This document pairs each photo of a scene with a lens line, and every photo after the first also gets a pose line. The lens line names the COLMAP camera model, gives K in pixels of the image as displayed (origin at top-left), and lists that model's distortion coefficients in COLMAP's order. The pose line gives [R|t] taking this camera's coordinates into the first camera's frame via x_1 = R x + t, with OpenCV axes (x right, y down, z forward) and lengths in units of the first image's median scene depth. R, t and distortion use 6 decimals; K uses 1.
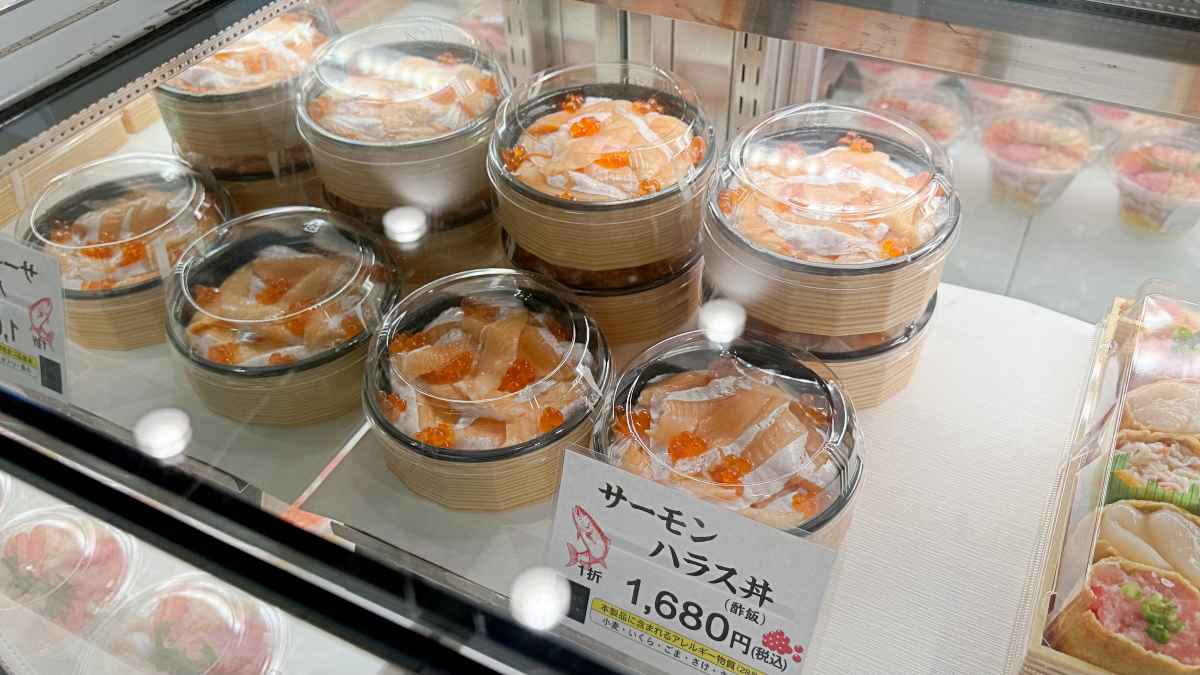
lens RADIAL K [[978.3, 0, 600.0], [0, 978.3, 337.5], [0, 0, 1]] dist [-0.004386, -0.007634]
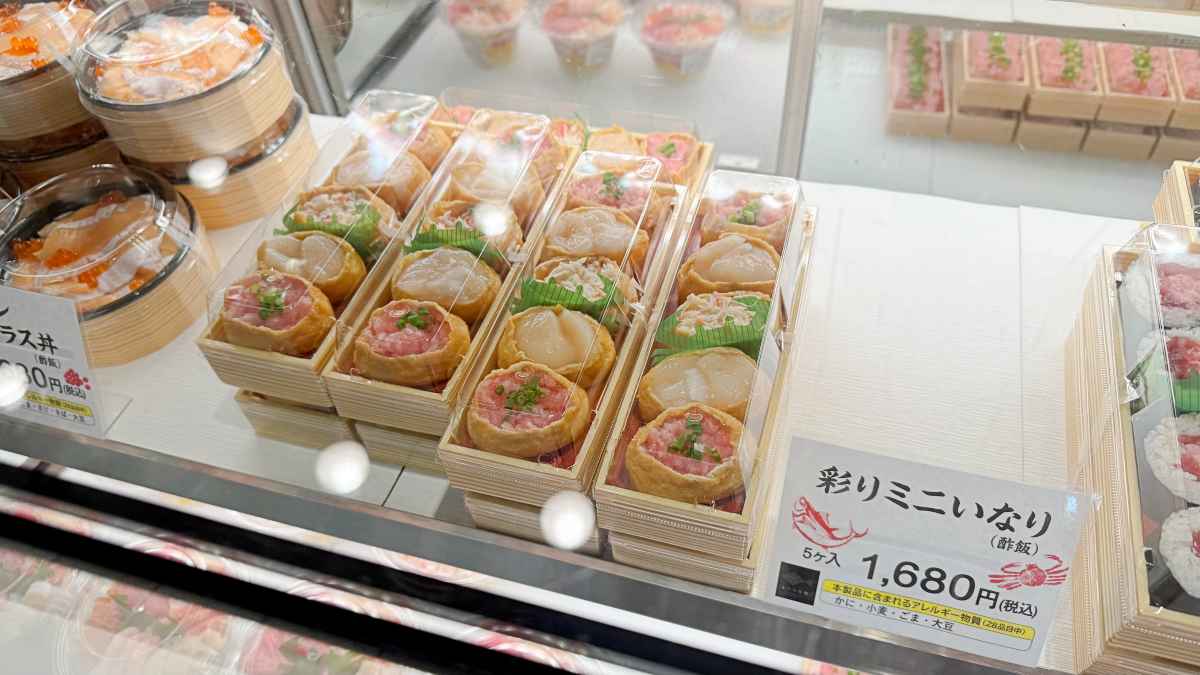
lens RADIAL K [[855.1, 0, 600.0], [0, 855.1, 337.5], [0, 0, 1]] dist [0.007475, 0.003663]
pose [[0.983047, -0.158210, 0.092674, 0.738521], [0.148729, 0.983645, 0.101594, 0.224668], [-0.107232, -0.086088, 0.990500, -0.236206]]
